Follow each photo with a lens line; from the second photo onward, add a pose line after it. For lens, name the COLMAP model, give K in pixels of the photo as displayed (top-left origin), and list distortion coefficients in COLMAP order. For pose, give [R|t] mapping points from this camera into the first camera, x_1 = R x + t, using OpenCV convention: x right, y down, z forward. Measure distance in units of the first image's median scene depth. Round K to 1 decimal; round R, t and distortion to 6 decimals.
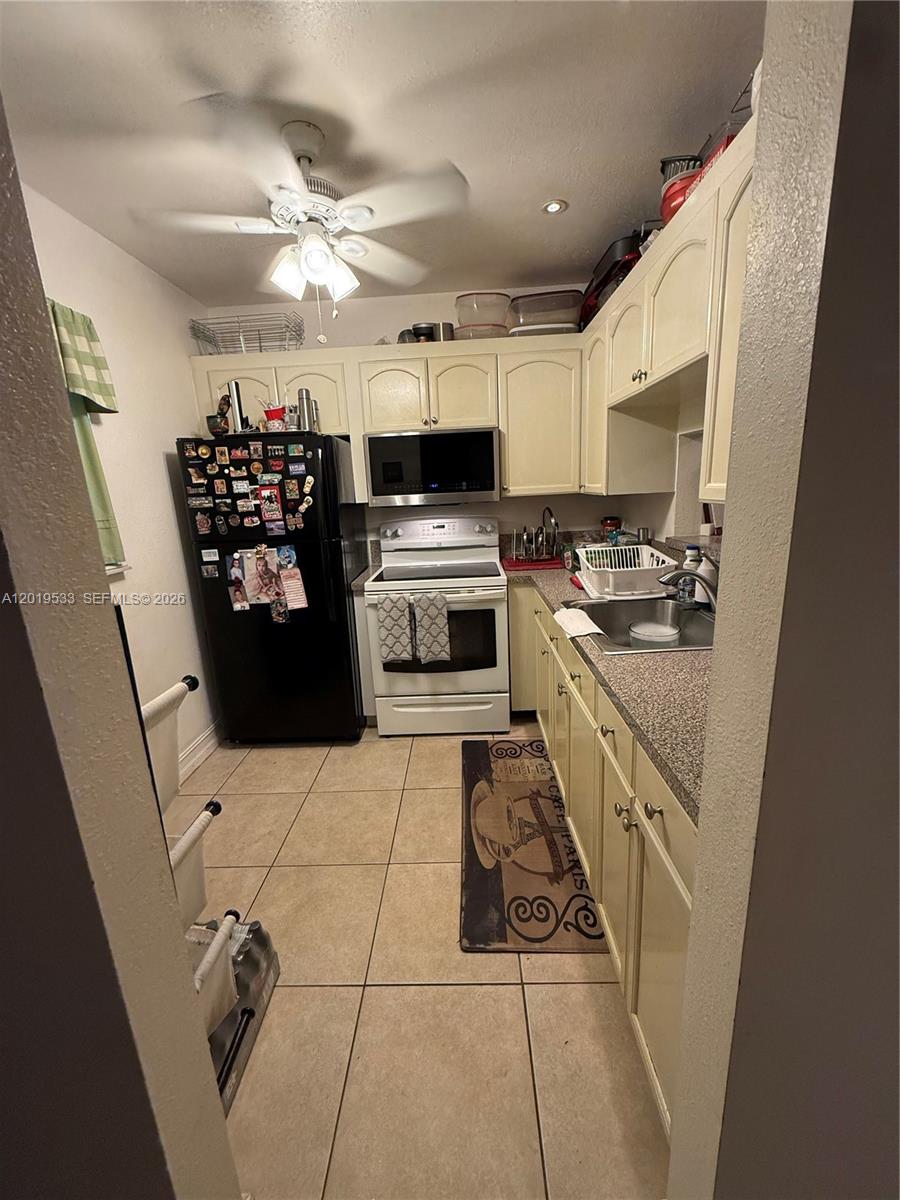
lens RADIAL K [[478.7, 0, 448.0], [0, 478.7, 601.7], [0, 0, 1]] dist [0.000086, -0.000119]
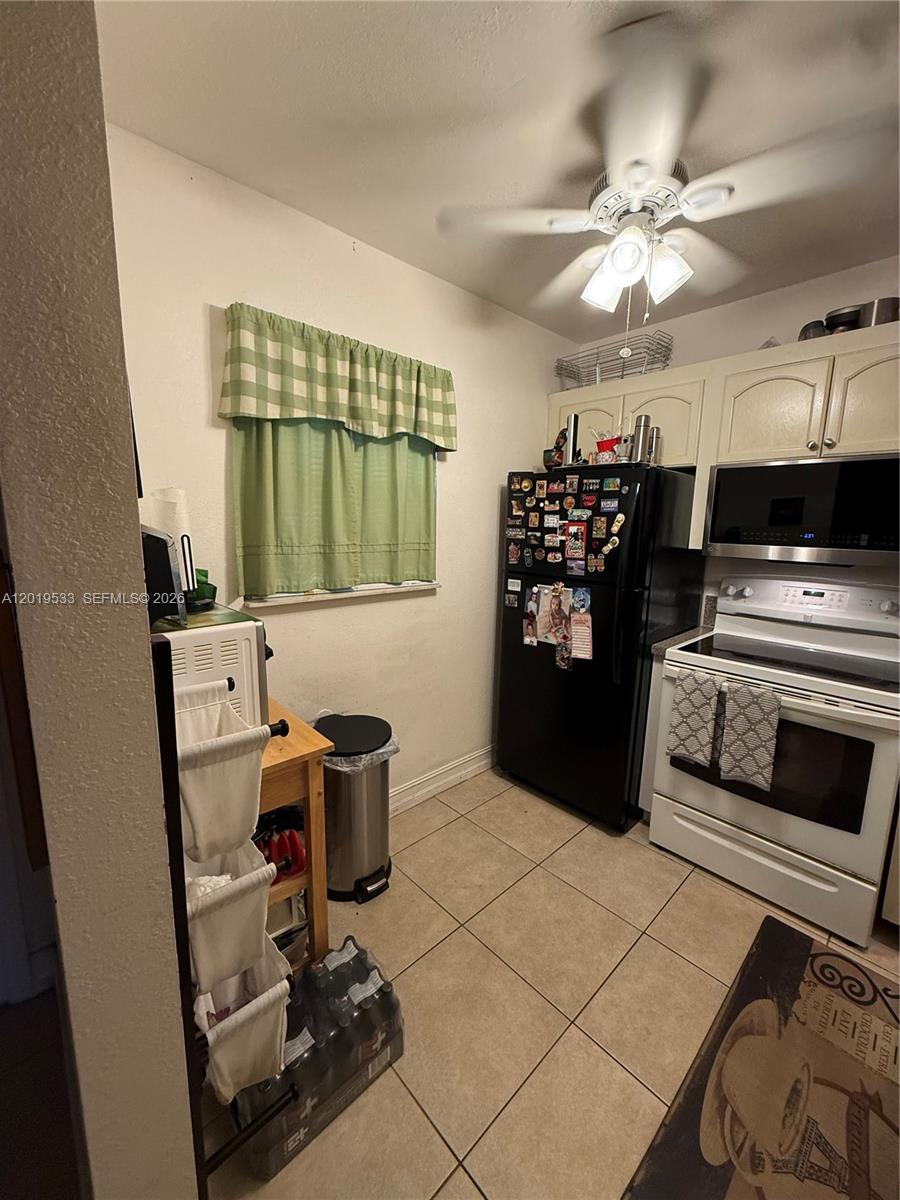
lens RADIAL K [[478.7, 0, 441.2], [0, 478.7, 599.9], [0, 0, 1]] dist [0.000086, -0.000119]
pose [[0.702133, 0.175194, -0.690157, 0.099078], [-0.218500, 0.975508, 0.025338, -0.057297], [0.677692, 0.133009, 0.723216, 0.161921]]
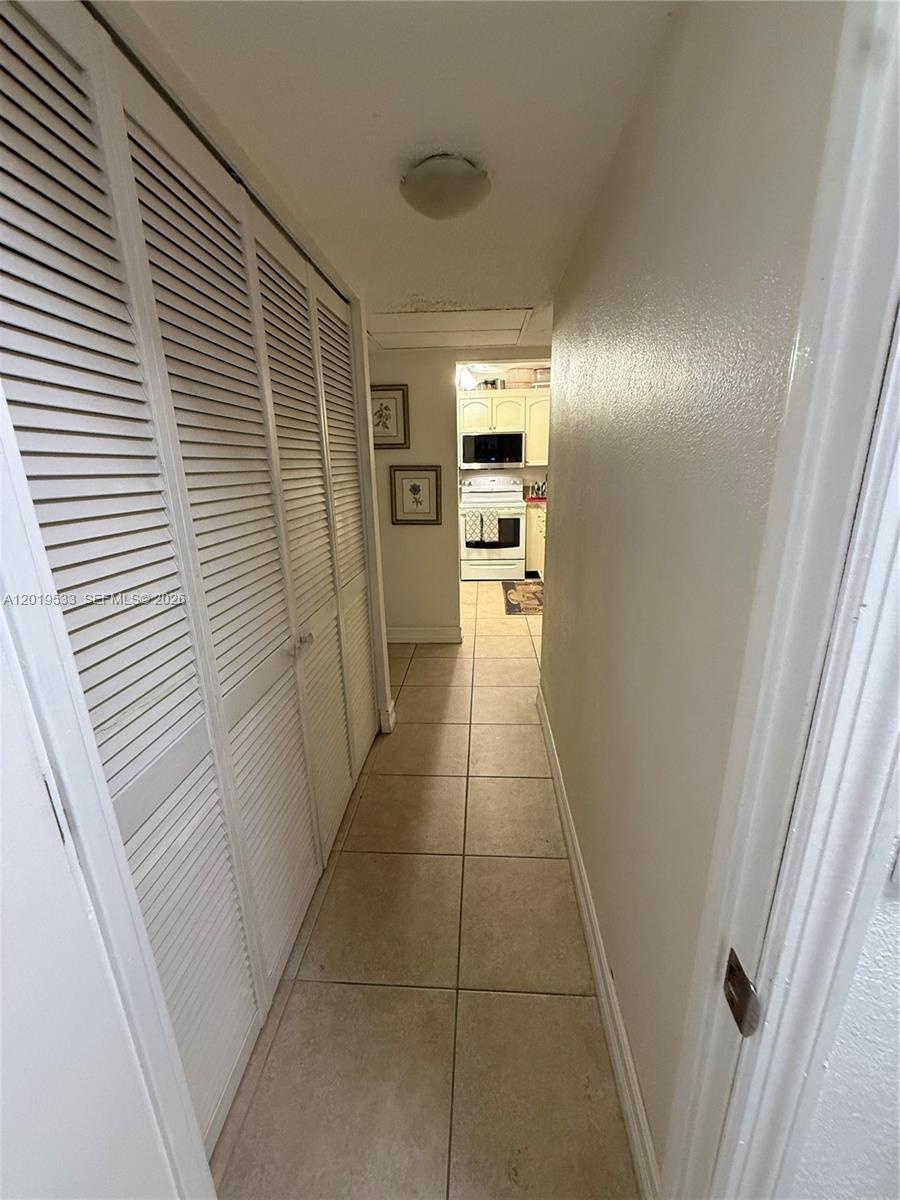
lens RADIAL K [[478.7, 0, 455.9], [0, 478.7, 595.9], [0, 0, 1]] dist [0.000086, -0.000119]
pose [[0.999225, 0.034568, -0.018804, -0.138529], [-0.033675, 0.998378, 0.045897, 0.277578], [0.020360, -0.045228, 0.998769, -1.182726]]
